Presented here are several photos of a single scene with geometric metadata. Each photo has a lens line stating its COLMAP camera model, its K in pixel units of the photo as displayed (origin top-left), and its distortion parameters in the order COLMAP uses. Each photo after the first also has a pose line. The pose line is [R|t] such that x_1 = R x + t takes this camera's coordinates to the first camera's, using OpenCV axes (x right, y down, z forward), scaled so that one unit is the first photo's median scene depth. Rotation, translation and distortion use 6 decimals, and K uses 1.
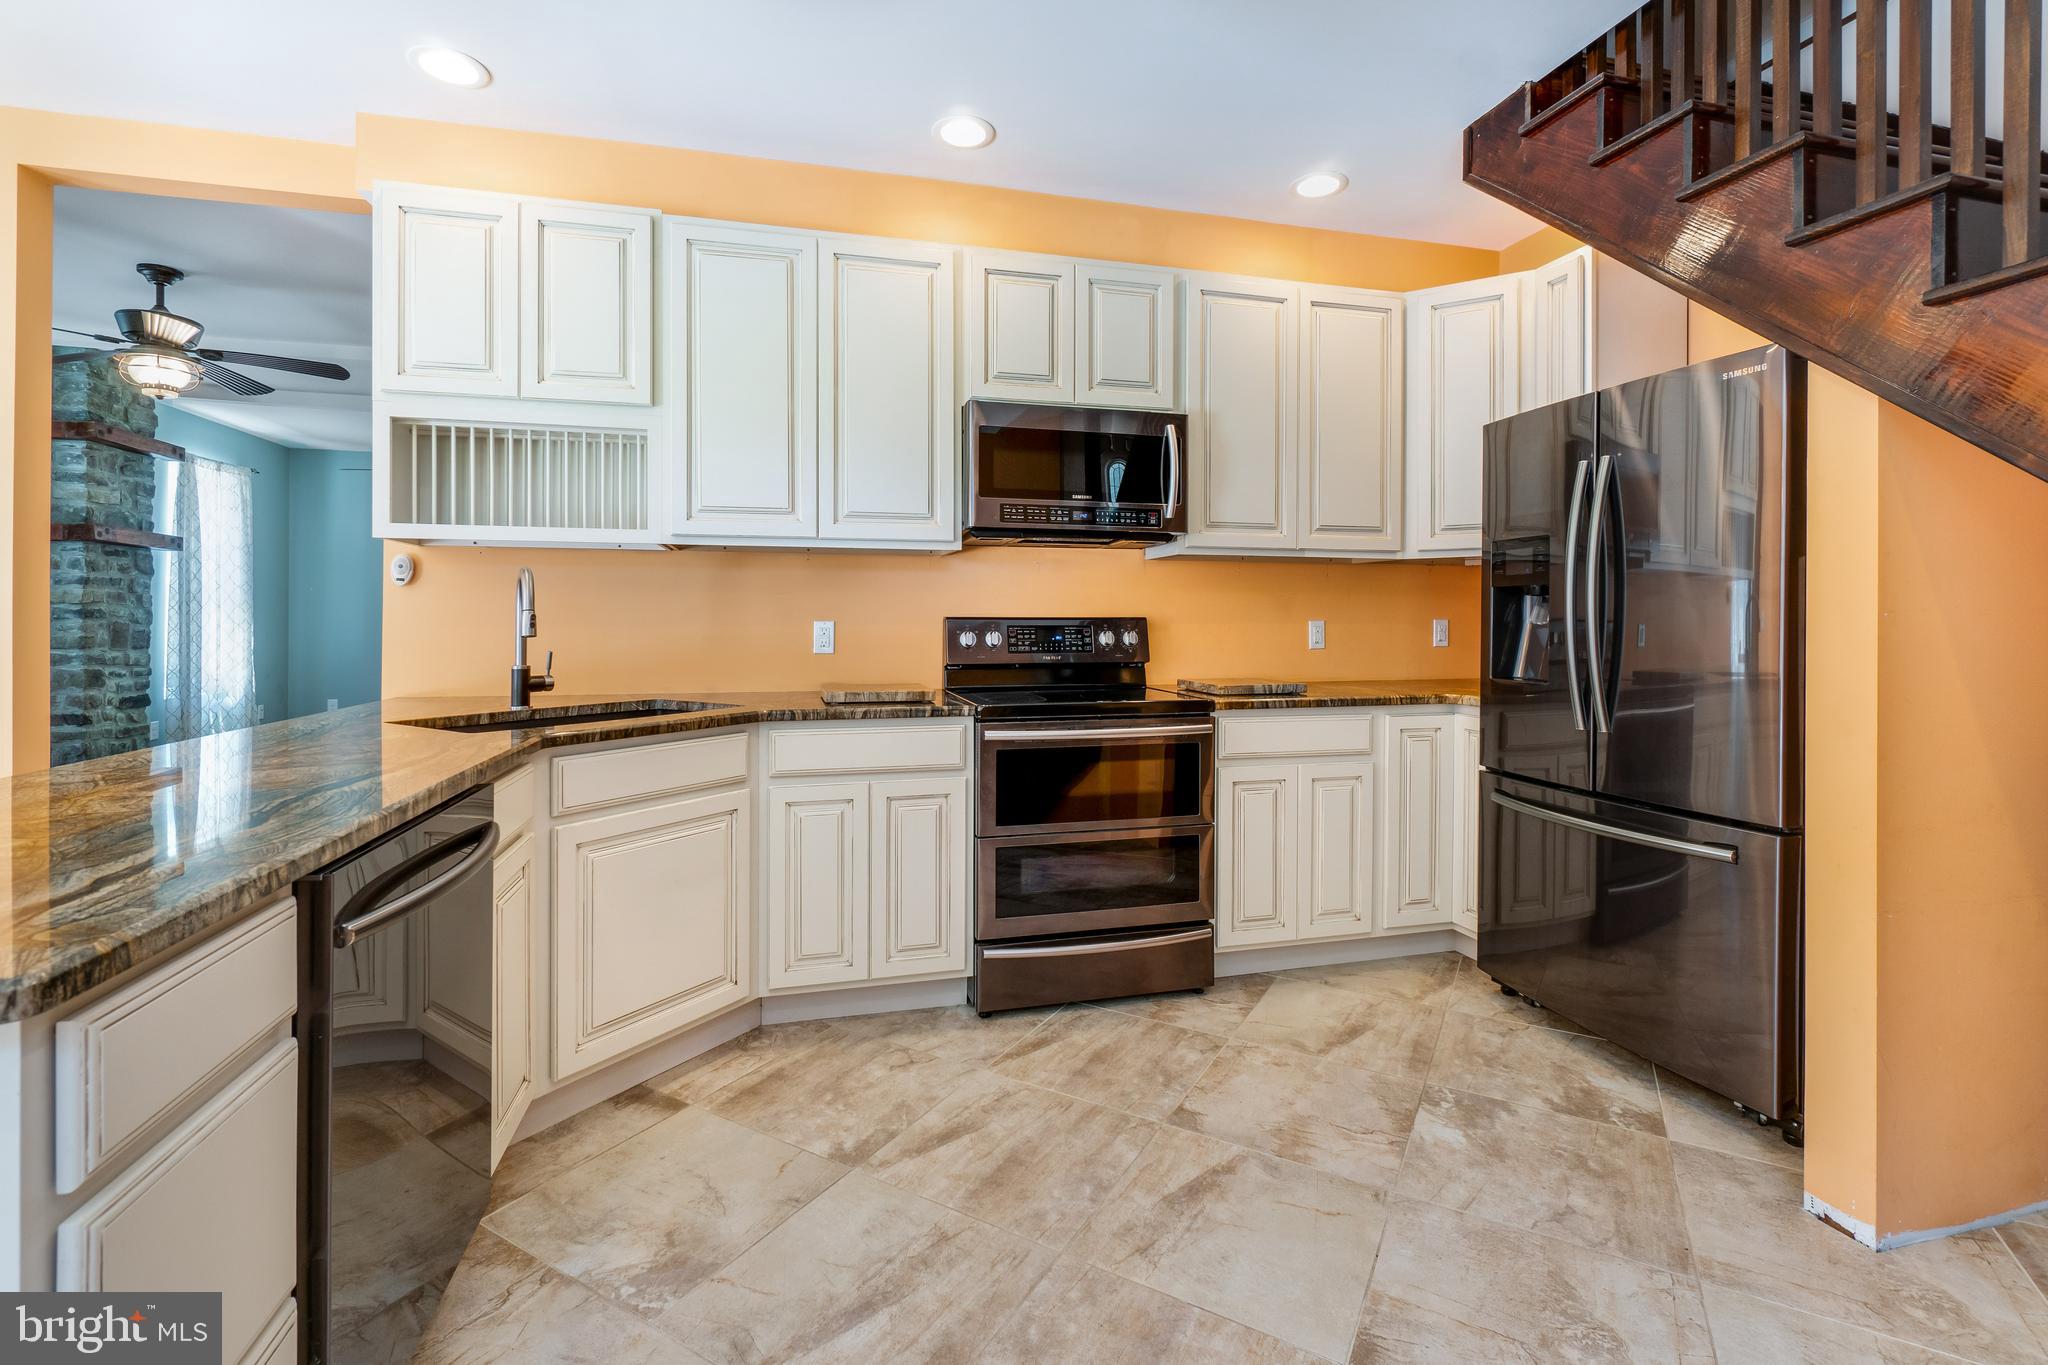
lens RADIAL K [[902.3, 0, 1021.6], [0, 902.3, 624.7], [0, 0, 1]] dist [-0.003351, -0.000756]
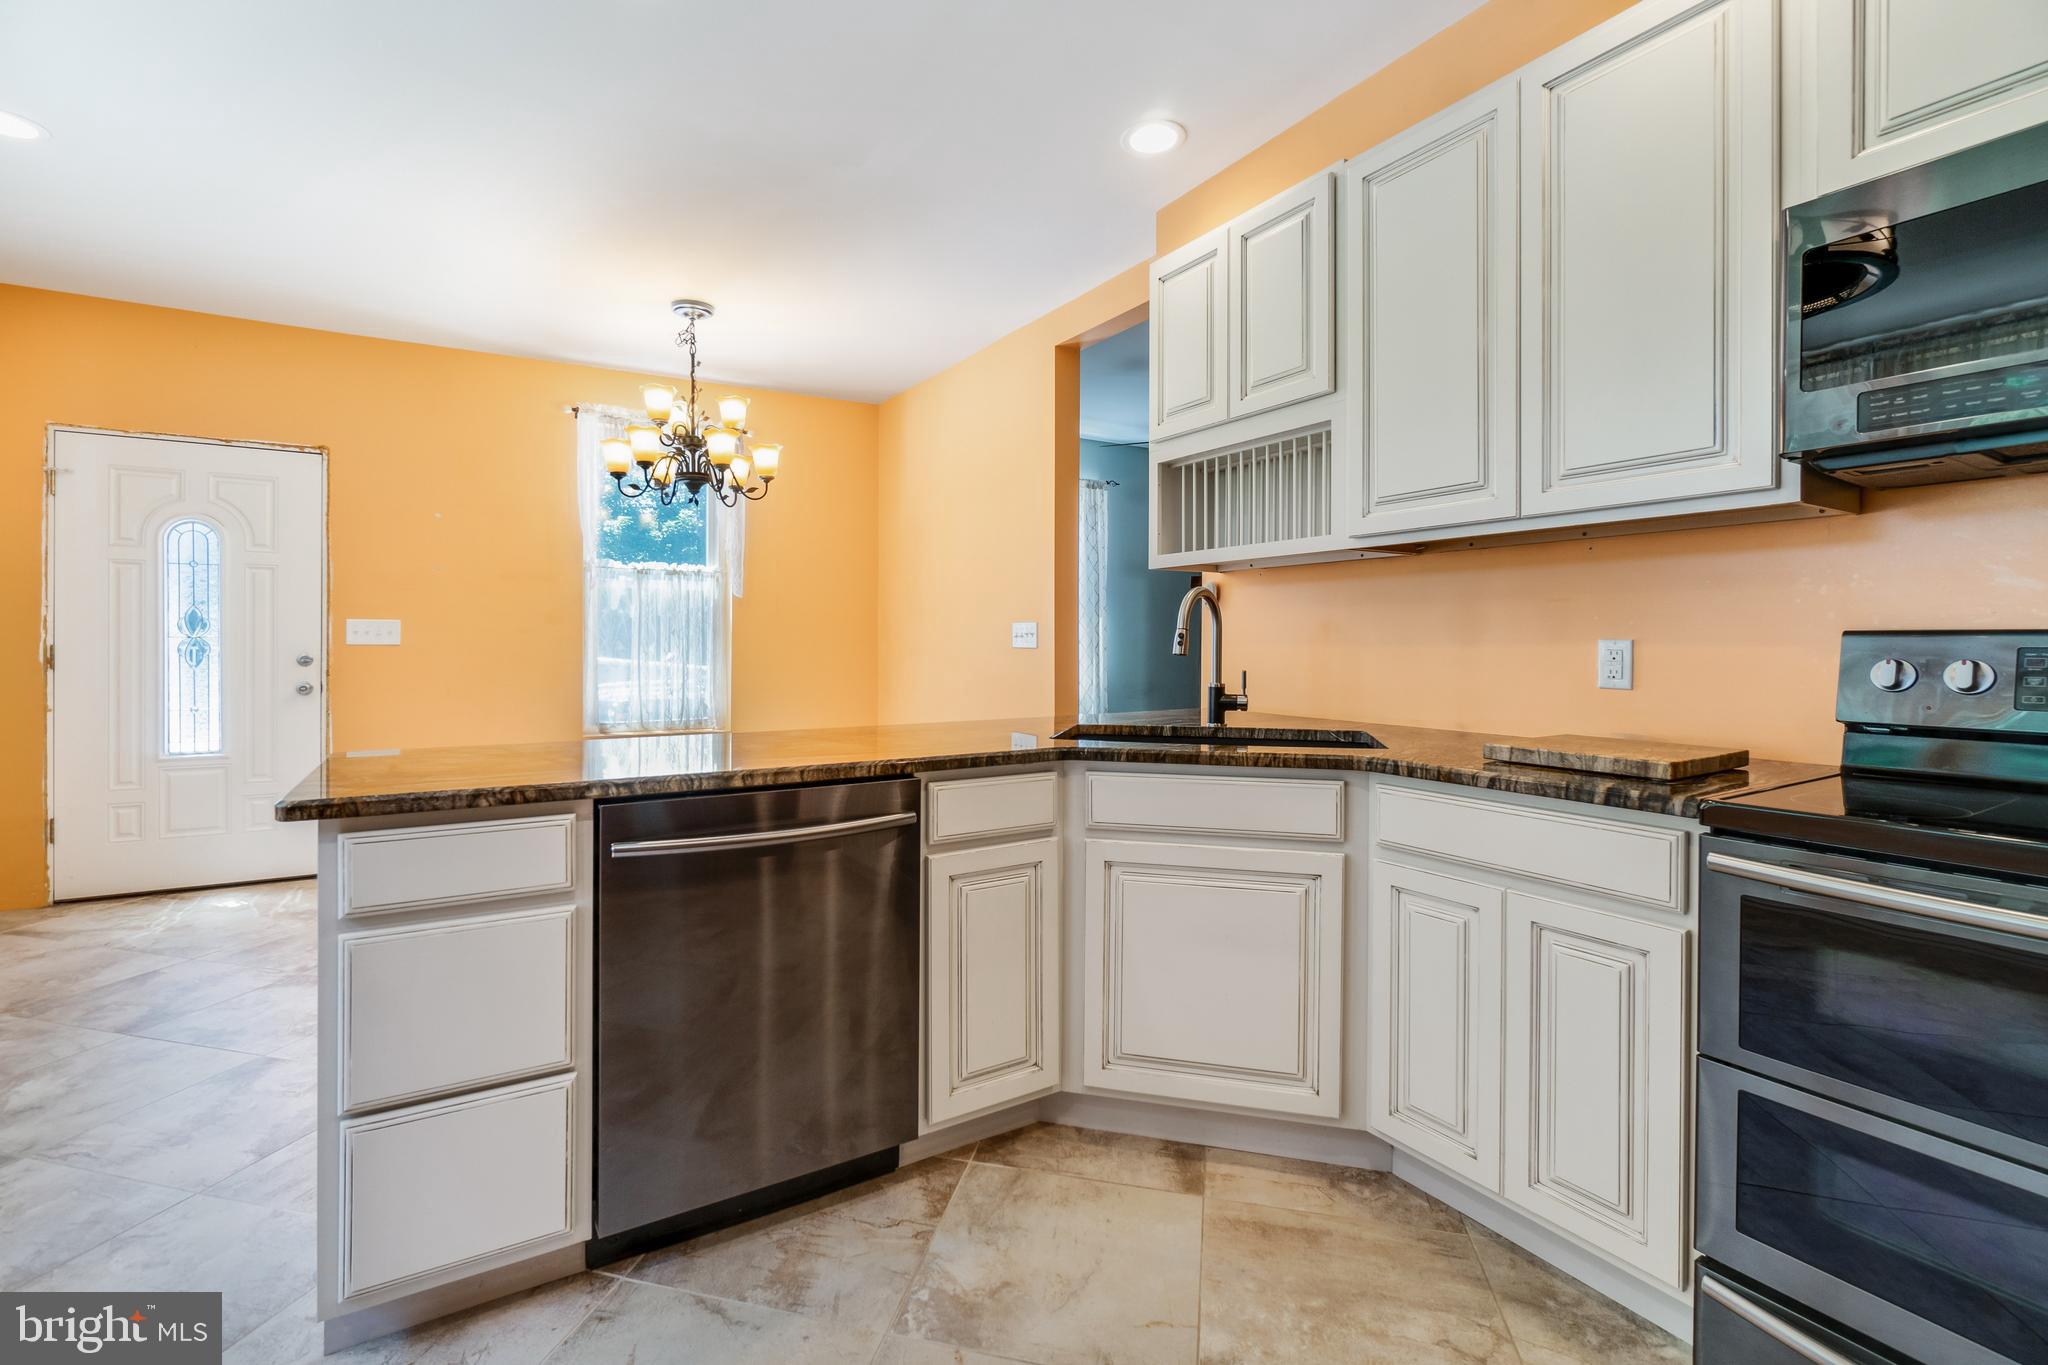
lens RADIAL K [[888.0, 0, 1012.7], [0, 888.0, 644.4], [0, 0, 1]] dist [-0.001086, -0.000359]
pose [[0.295760, 0.002000, -0.955260, 0.278163], [-0.004962, 0.999988, 0.000558, 0.001592], [0.955250, 0.004575, 0.295766, 0.403044]]
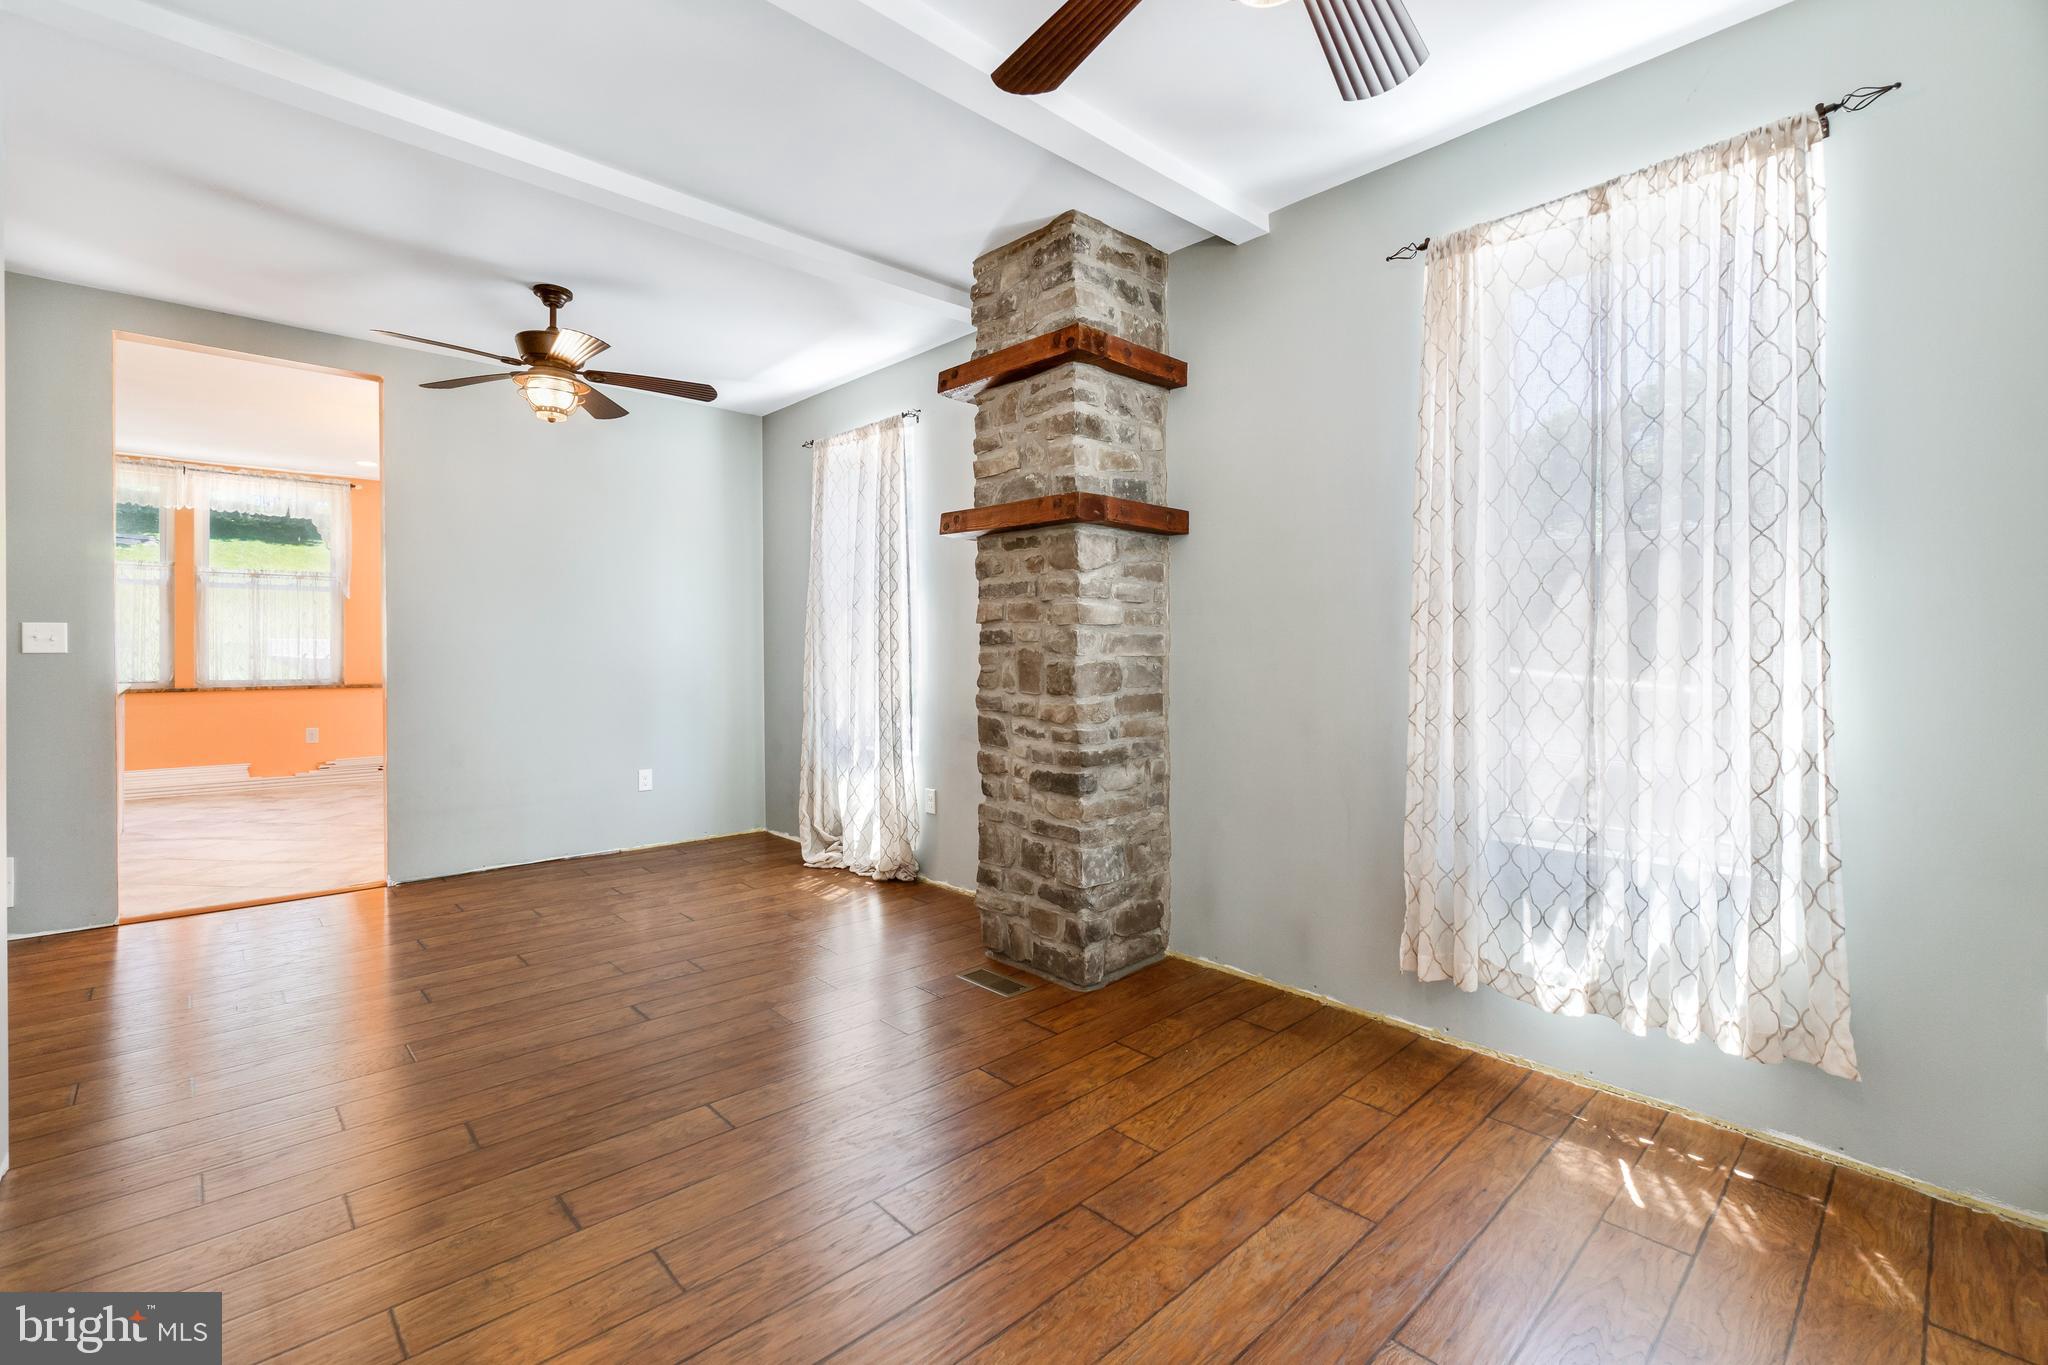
lens RADIAL K [[888.0, 0, 1012.7], [0, 888.0, 644.4], [0, 0, 1]] dist [-0.001086, -0.000359]
pose [[-0.880253, -0.006326, -0.474463, -1.183510], [-0.005387, 0.999980, -0.003339, -0.007996], [0.474475, -0.000384, -0.880269, 2.632532]]
